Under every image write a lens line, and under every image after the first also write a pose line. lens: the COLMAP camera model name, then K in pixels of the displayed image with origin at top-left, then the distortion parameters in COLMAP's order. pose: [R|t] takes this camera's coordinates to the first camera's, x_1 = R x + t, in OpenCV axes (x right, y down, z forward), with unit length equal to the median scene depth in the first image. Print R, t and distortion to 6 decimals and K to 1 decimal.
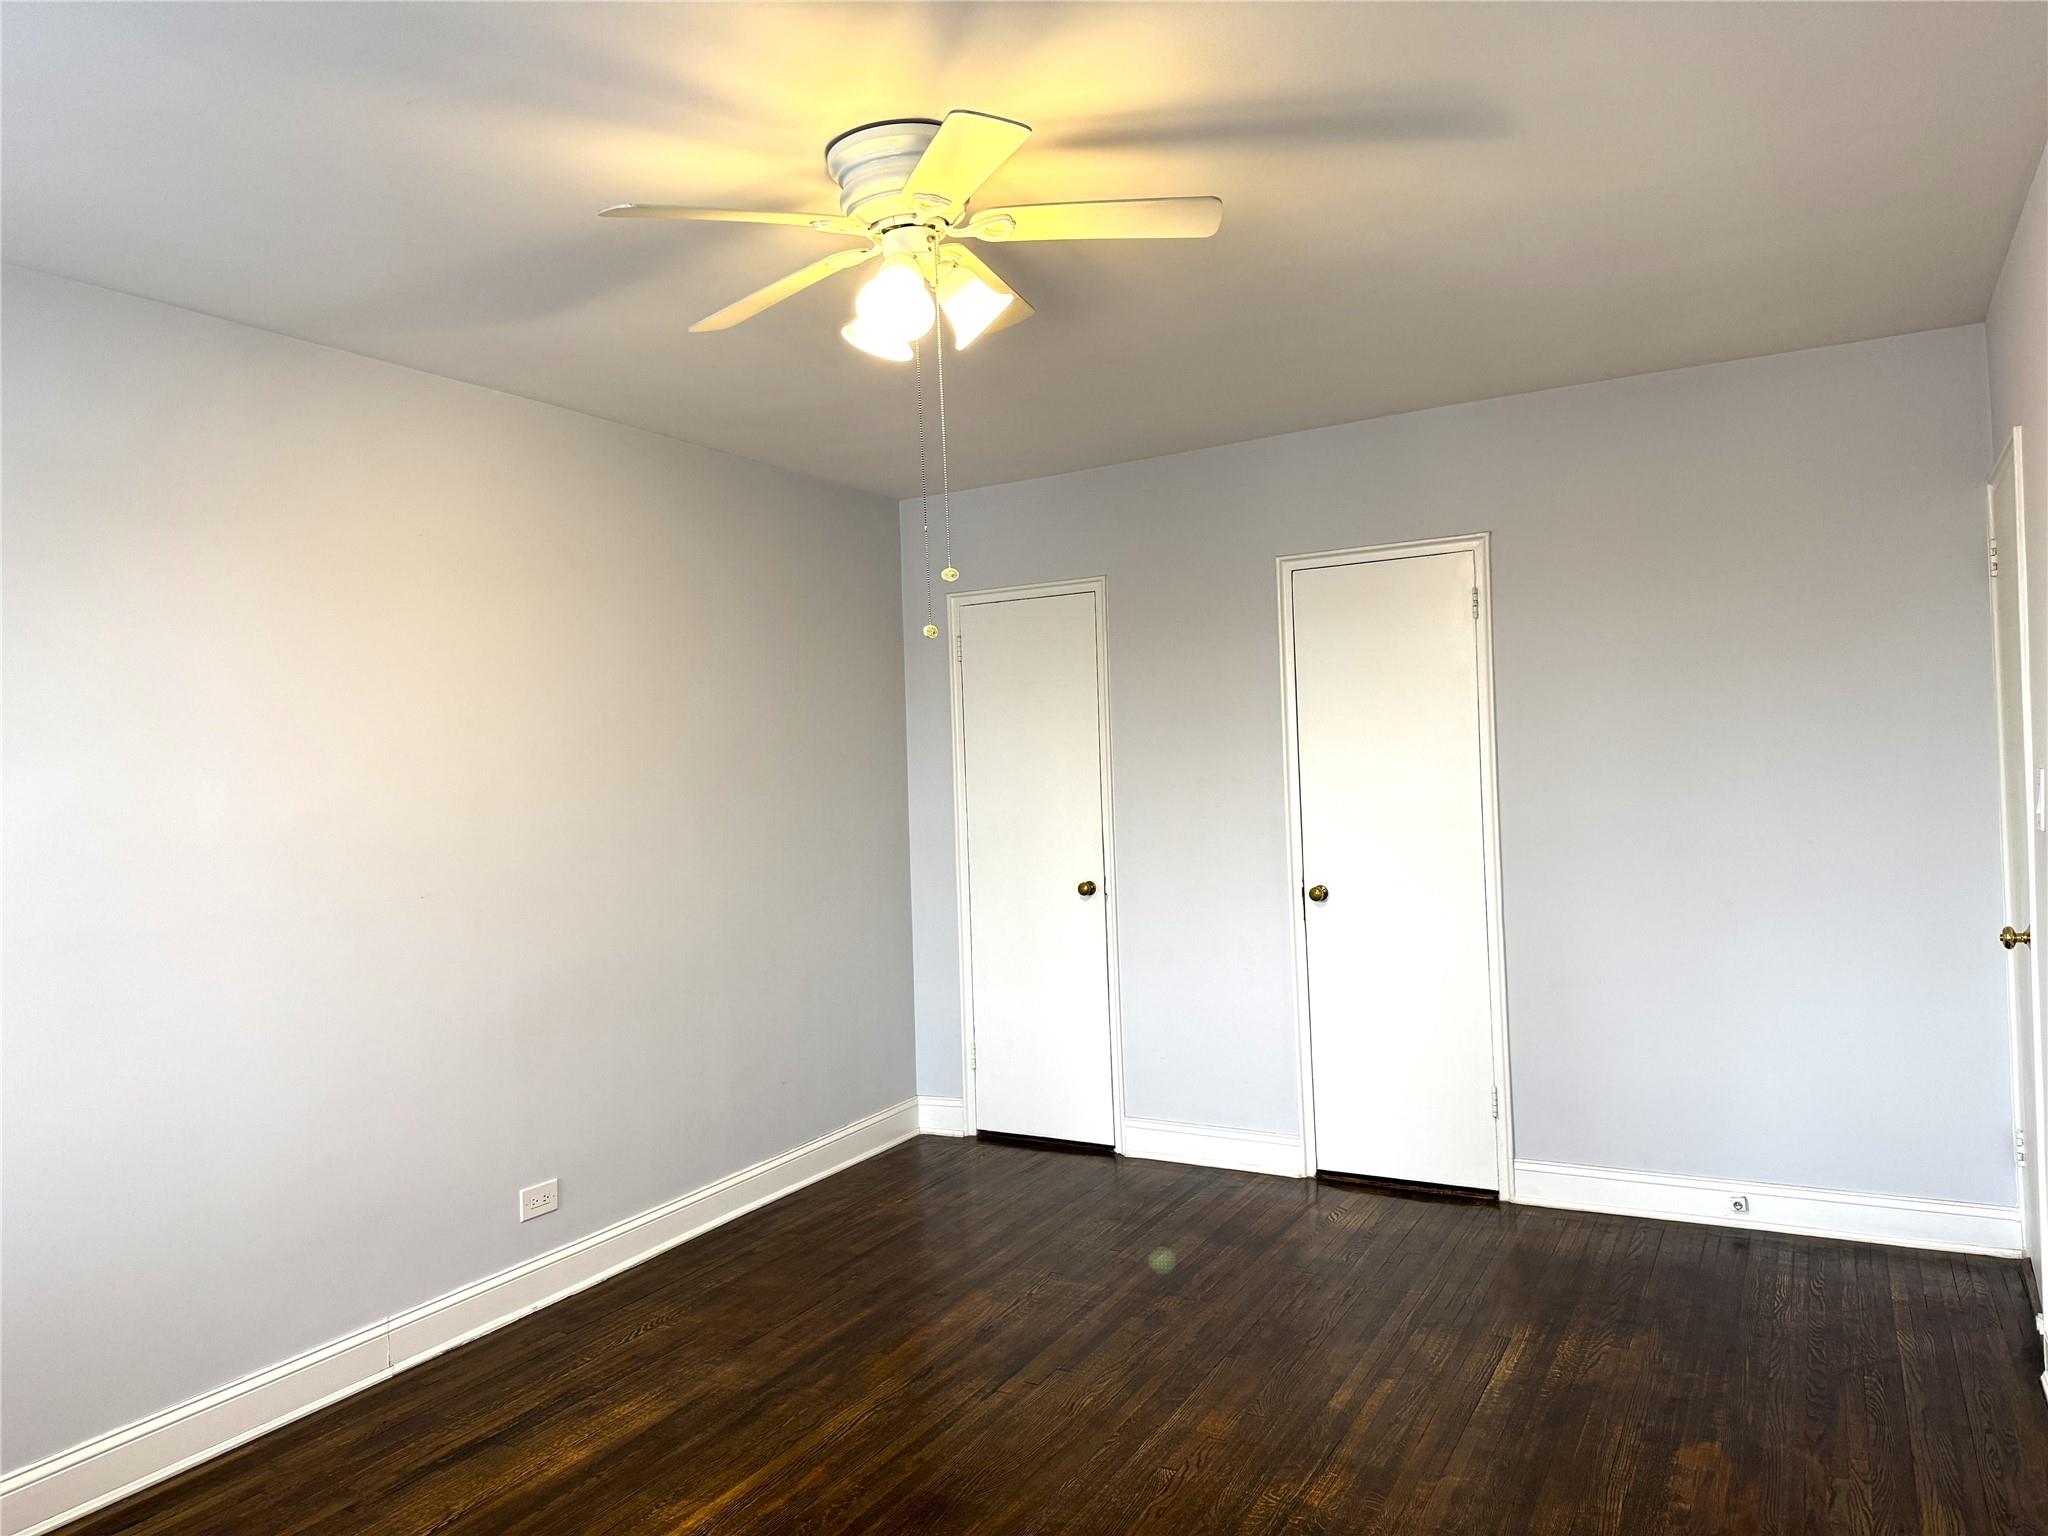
lens RADIAL K [[1445.8, 0, 1024.0], [0, 1445.8, 768.0], [0, 0, 1]] dist [0.264338, -0.386273]
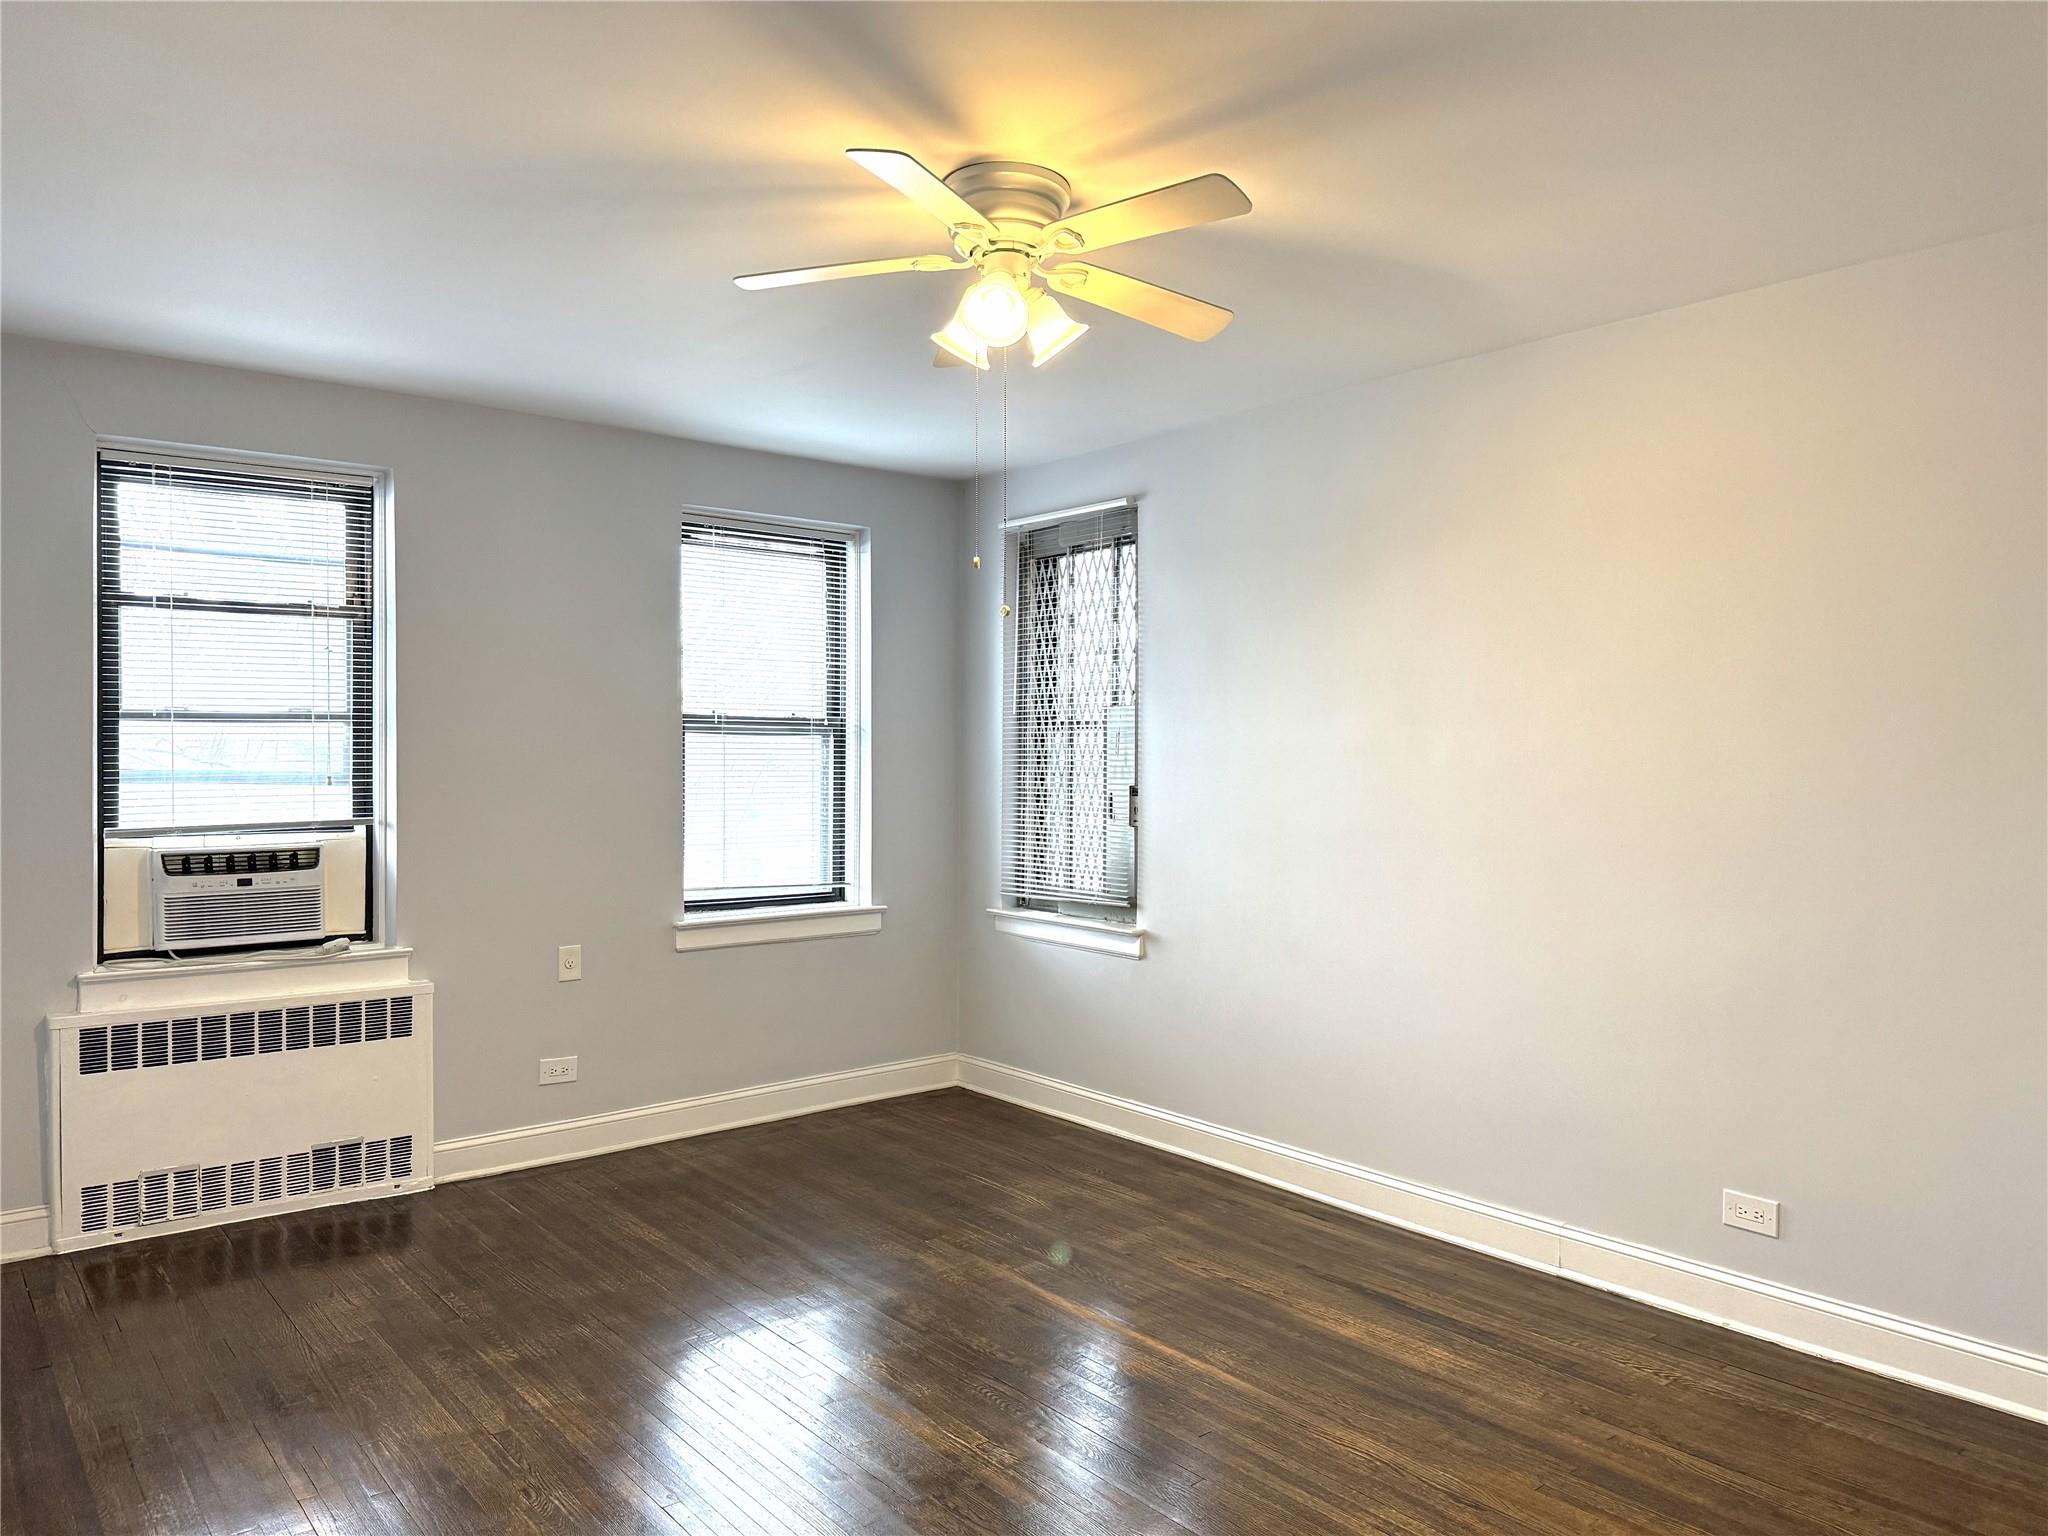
lens RADIAL K [[1414.6, 0, 1019.3], [0, 1414.6, 759.8], [0, 0, 1]] dist [0.175810, -0.109106]
pose [[-0.363430, 0.037833, -0.930853, 0.702688], [0.014303, 0.999284, 0.035031, -0.013229], [0.931512, -0.000582, -0.363711, 1.031779]]
